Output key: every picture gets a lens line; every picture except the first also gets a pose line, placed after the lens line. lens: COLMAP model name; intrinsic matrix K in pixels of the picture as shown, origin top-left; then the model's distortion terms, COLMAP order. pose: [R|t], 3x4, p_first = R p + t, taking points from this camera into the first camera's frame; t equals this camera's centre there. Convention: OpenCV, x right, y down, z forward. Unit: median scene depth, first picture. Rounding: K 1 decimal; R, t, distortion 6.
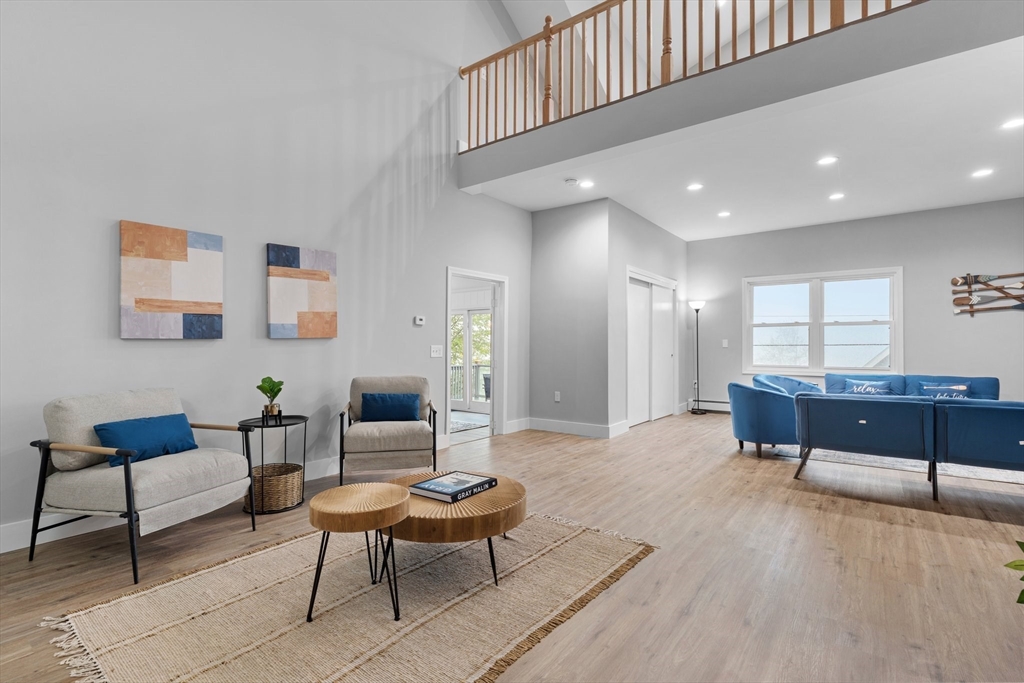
lens RADIAL K [[481.8, 0, 511.5], [0, 481.8, 348.2], [0, 0, 1]] dist [-0.005494, -0.000637]
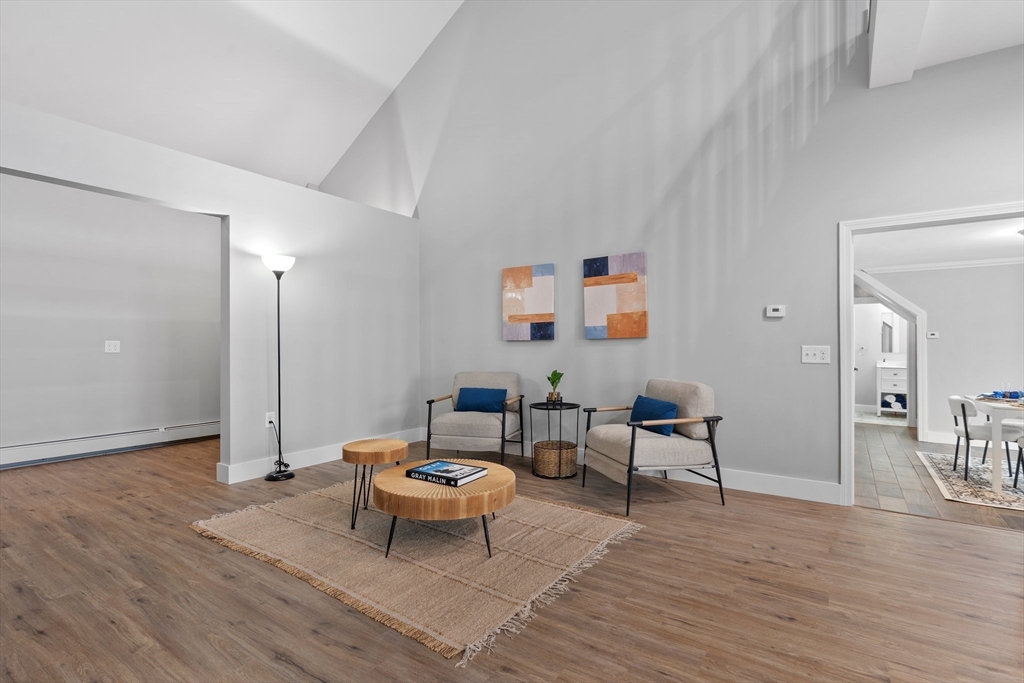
lens RADIAL K [[481.8, 0, 511.5], [0, 481.8, 348.2], [0, 0, 1]] dist [-0.005494, -0.000637]
pose [[0.059789, 0.008727, -0.998173, 0.679014], [-0.009298, 0.999923, 0.008185, -0.005661], [0.998168, 0.008792, 0.059866, 0.745370]]
